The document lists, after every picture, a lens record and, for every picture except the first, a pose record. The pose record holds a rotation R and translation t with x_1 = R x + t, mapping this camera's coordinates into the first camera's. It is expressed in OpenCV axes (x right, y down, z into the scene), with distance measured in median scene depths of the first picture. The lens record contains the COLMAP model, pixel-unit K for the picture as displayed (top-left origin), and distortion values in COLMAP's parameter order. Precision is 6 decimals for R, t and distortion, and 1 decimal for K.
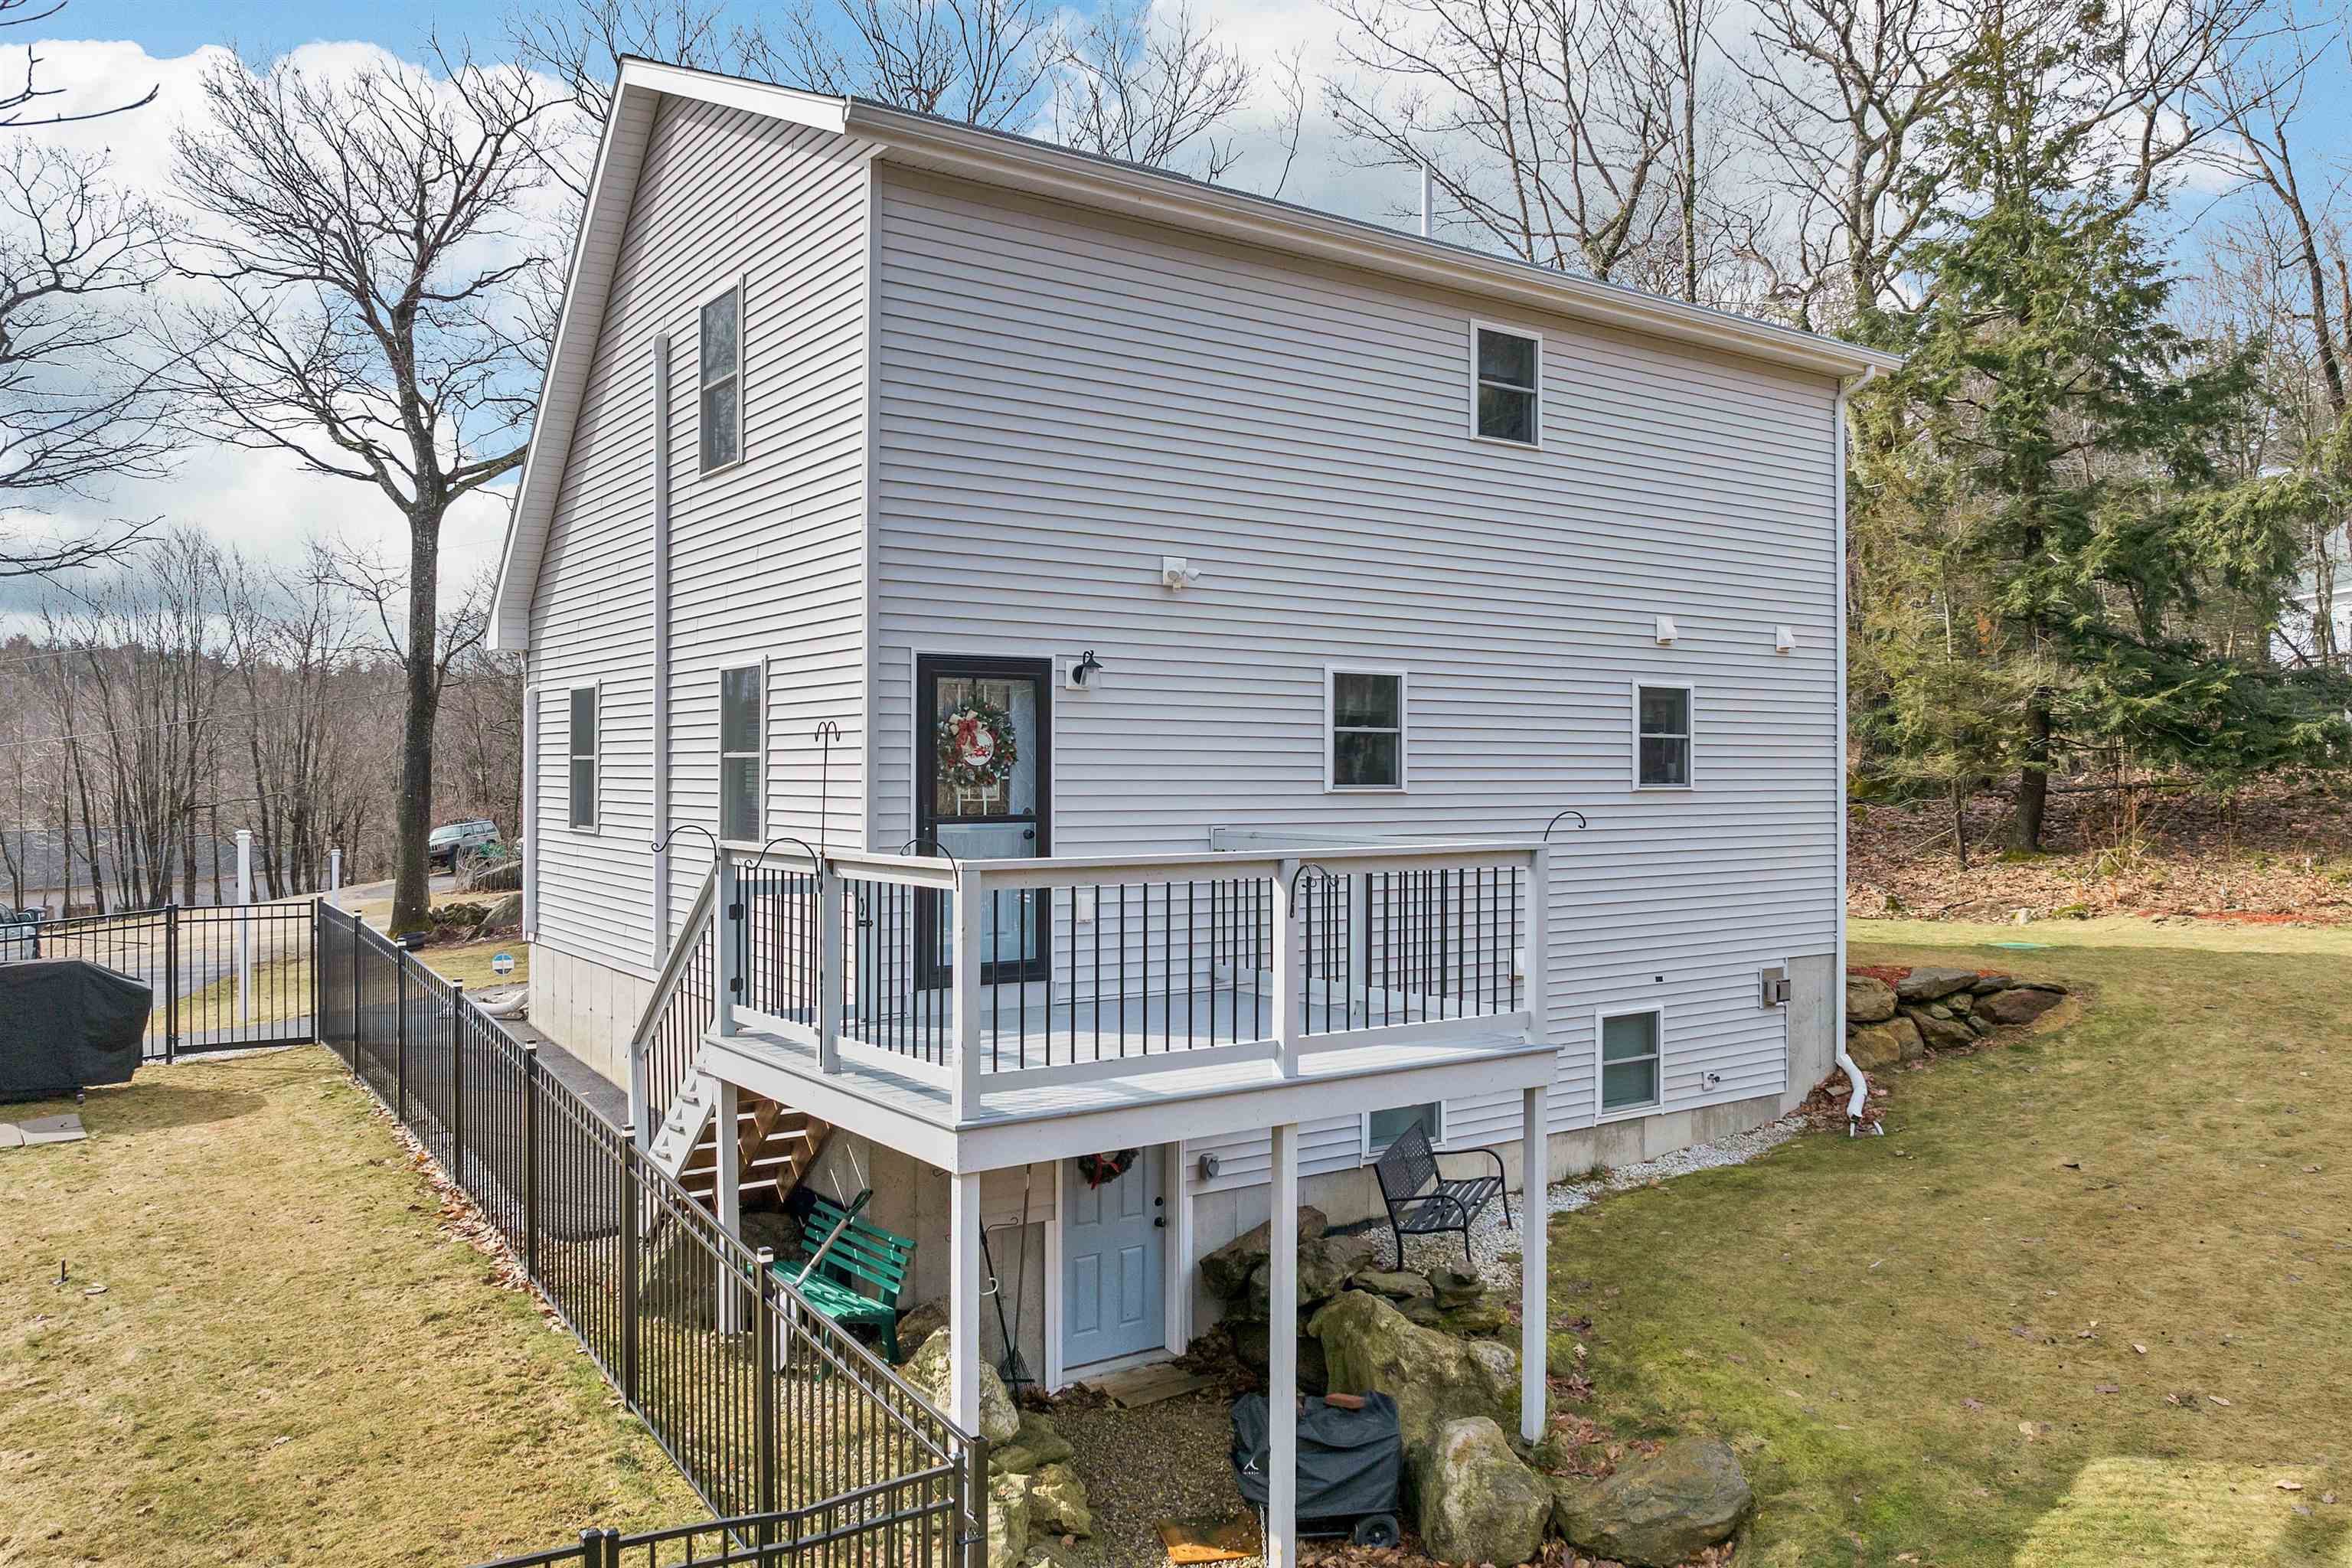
lens RADIAL K [[1708.9, 0, 1186.6], [0, 1708.9, 753.3], [0, 0, 1]] dist [-0.036353, 0.001130]
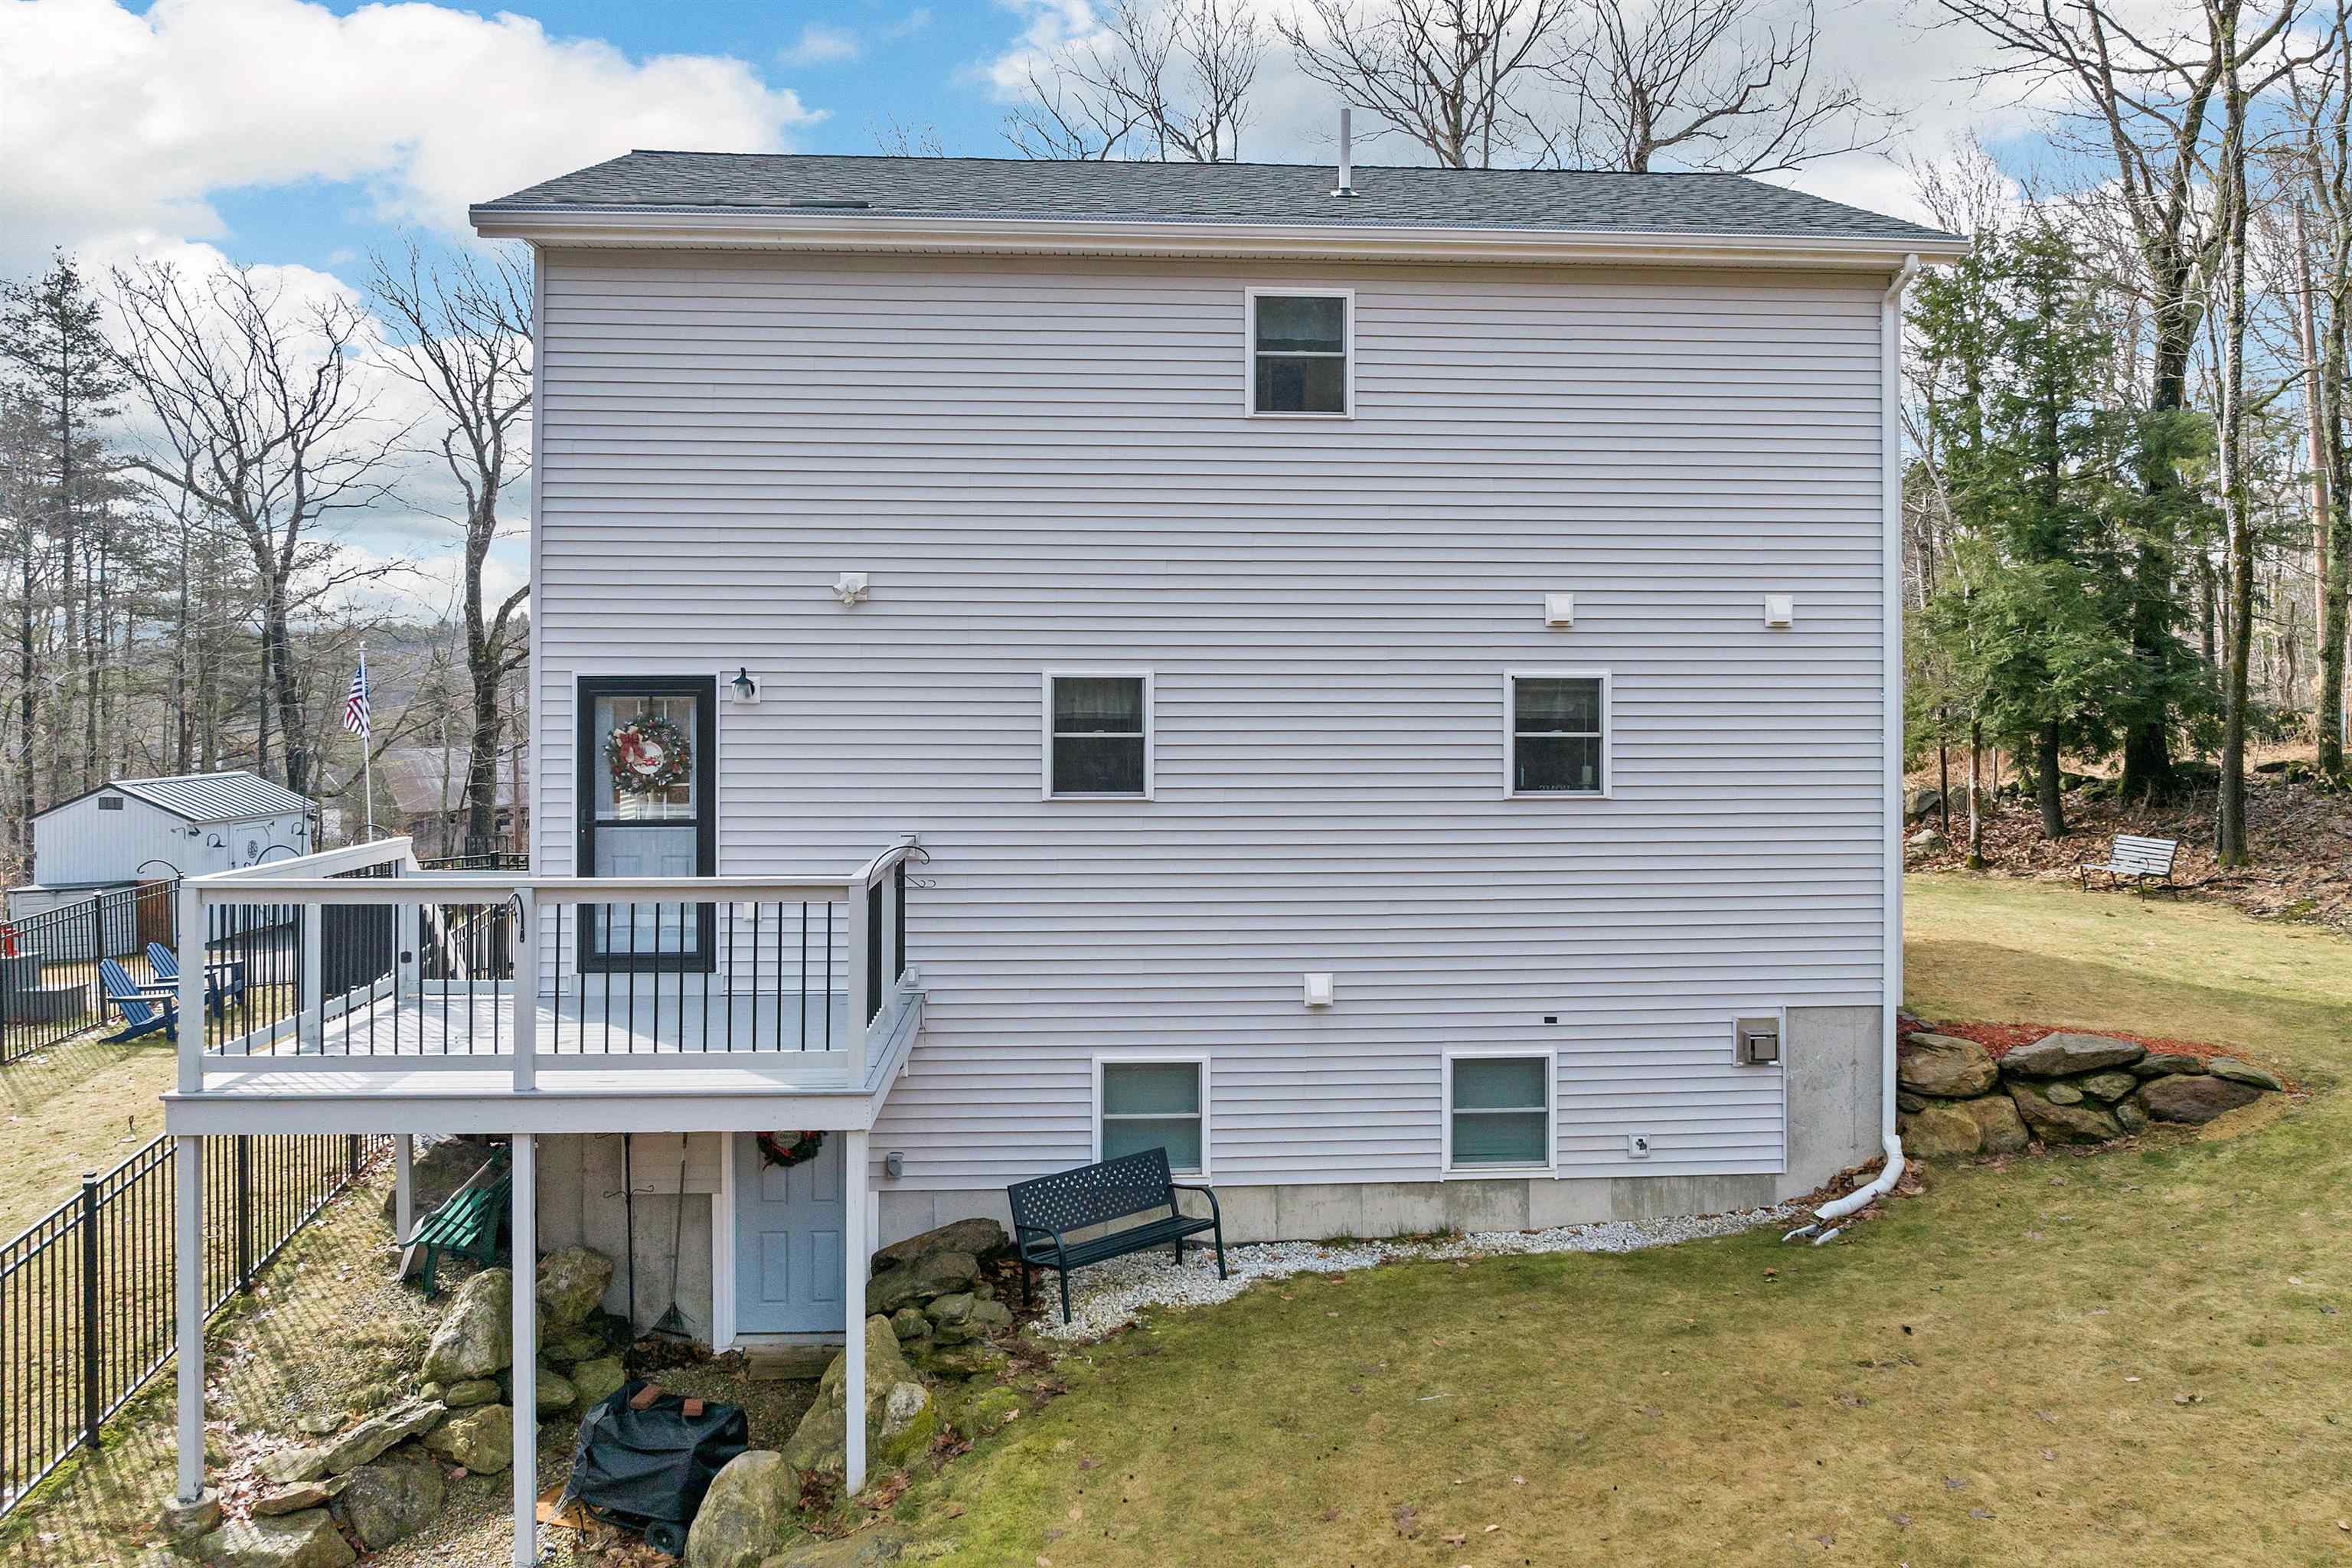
lens RADIAL K [[1709.4, 0, 1177.4], [0, 1709.4, 689.1], [0, 0, 1]] dist [-0.037936, -0.000337]
pose [[0.854610, -0.004744, -0.519249, 0.597463], [0.006772, 0.999975, 0.002008, -0.038378], [0.519226, -0.005232, 0.854621, 0.185935]]
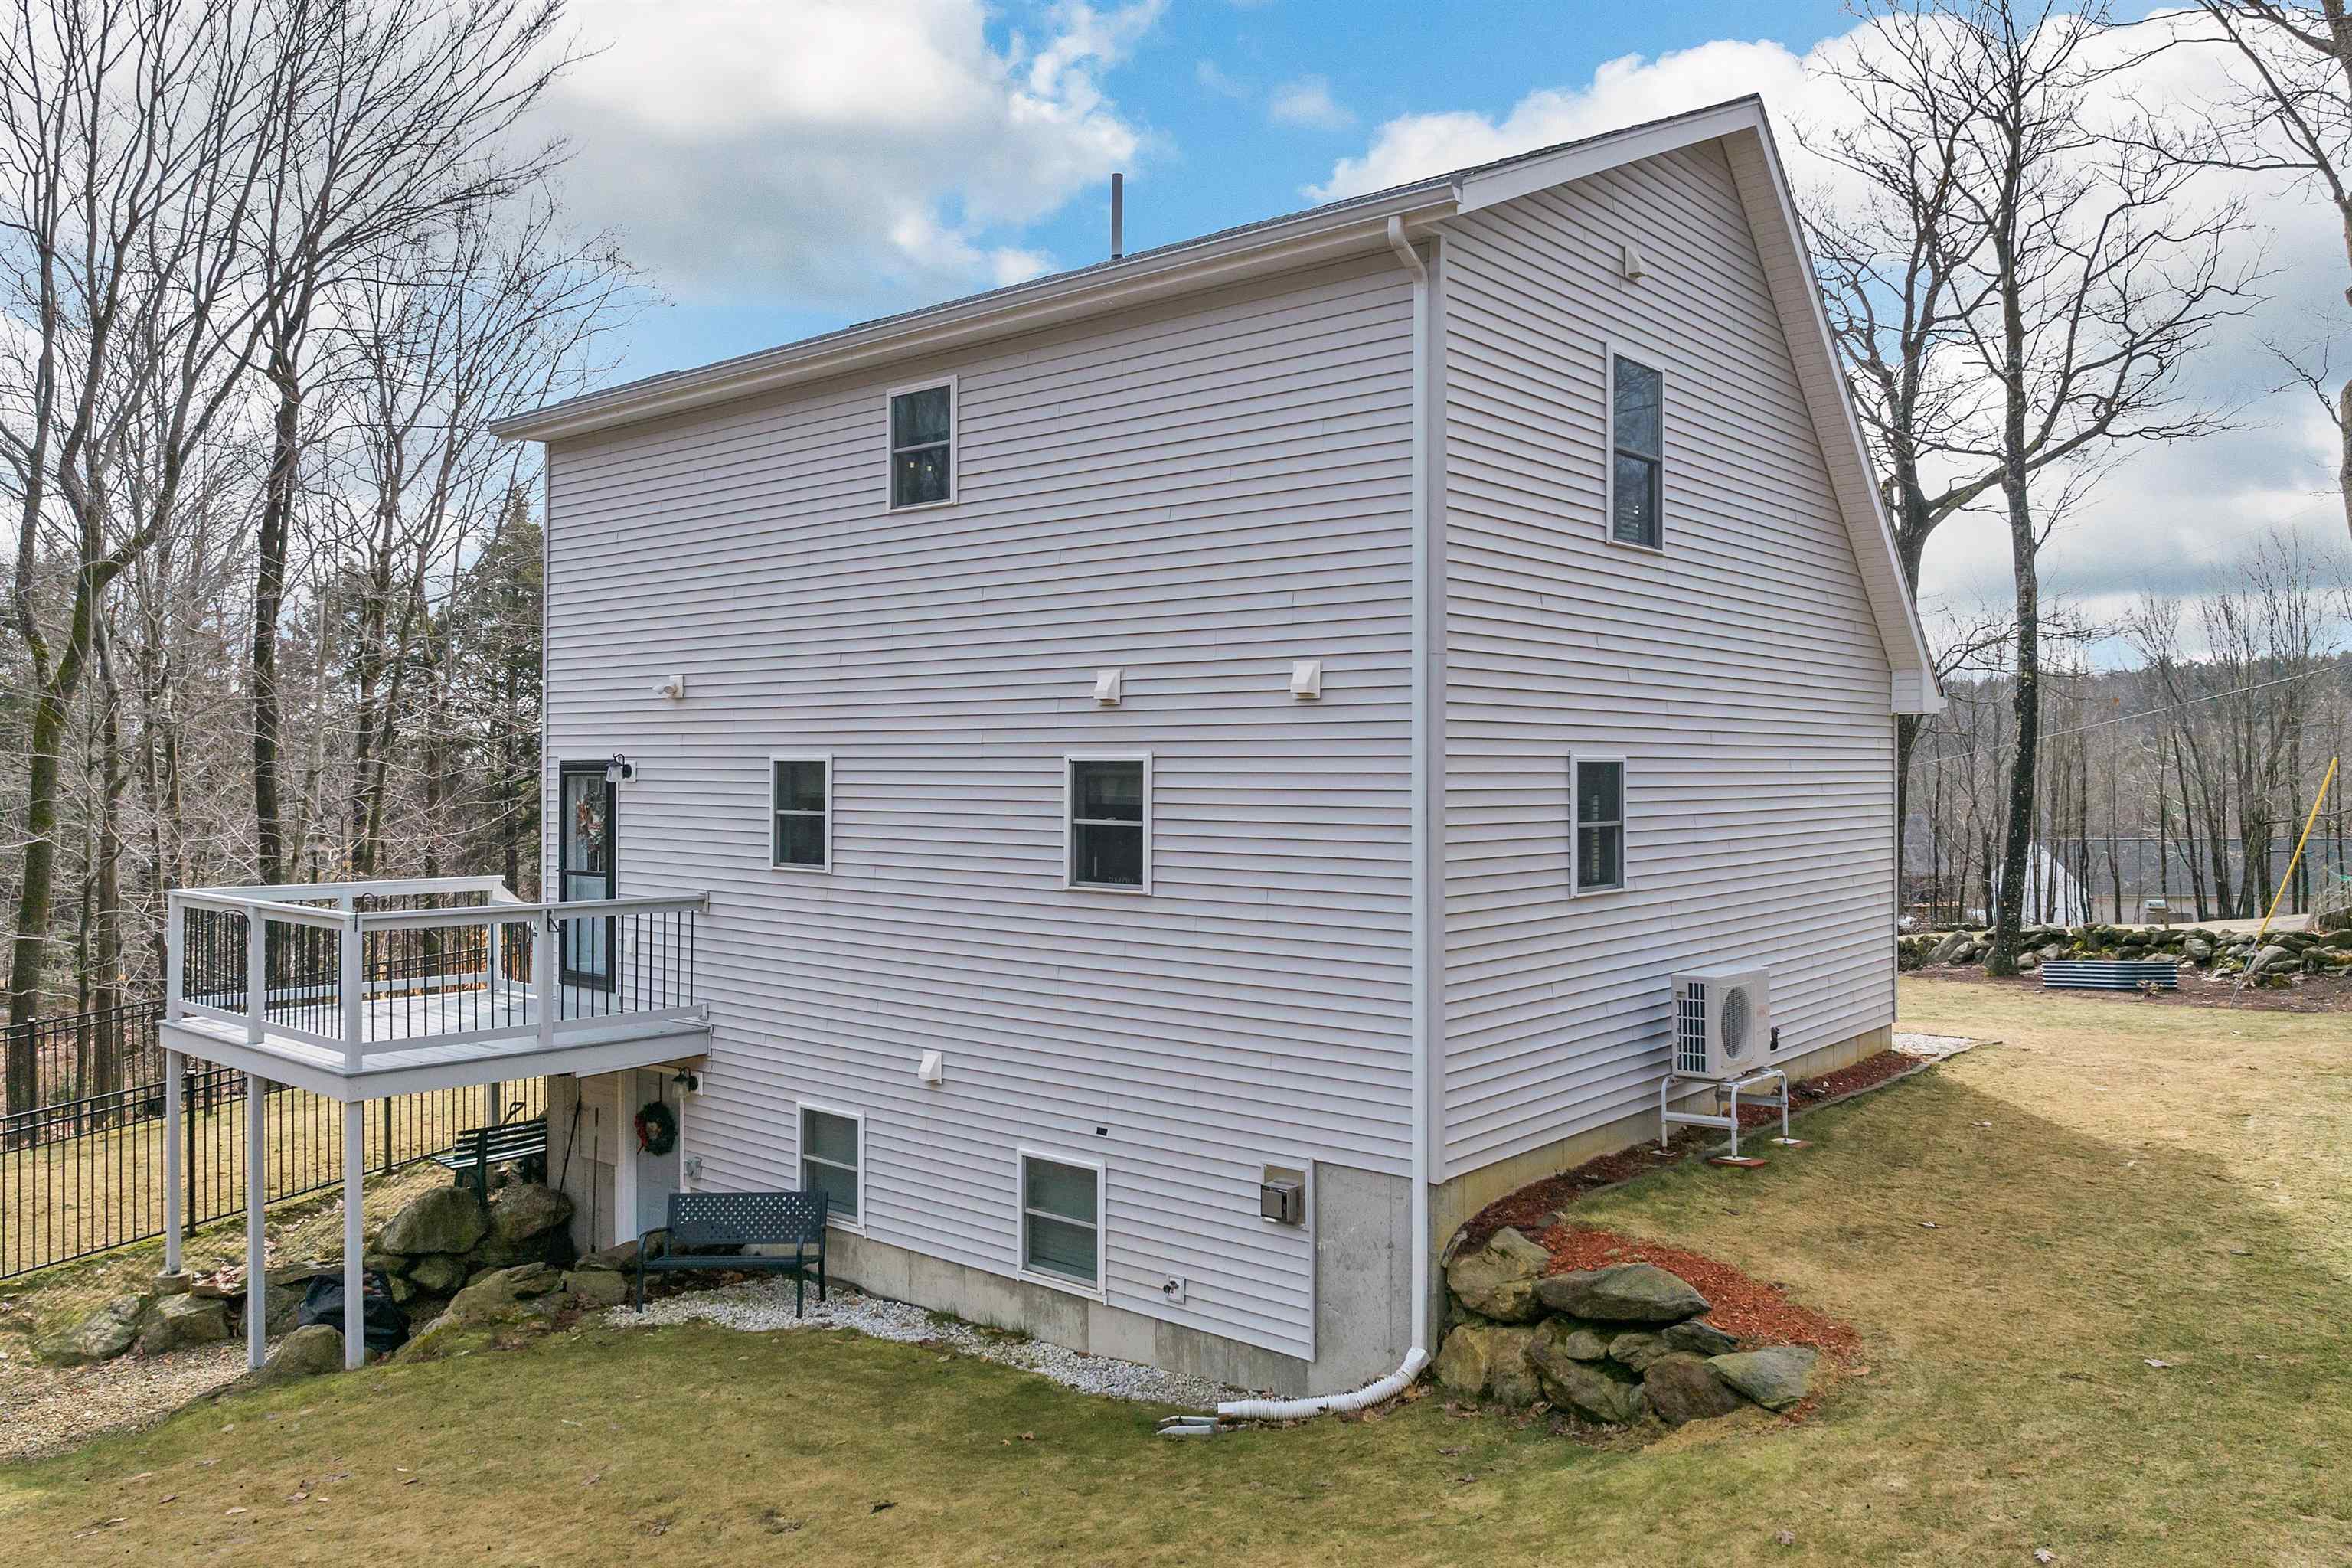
lens RADIAL K [[1708.9, 0, 1186.6], [0, 1708.9, 753.3], [0, 0, 1]] dist [-0.036353, 0.001130]
pose [[0.255852, -0.009470, -0.966669, 1.118449], [0.008125, 0.999938, -0.007645, -0.038082], [0.966682, -0.005898, 0.255914, 0.890554]]
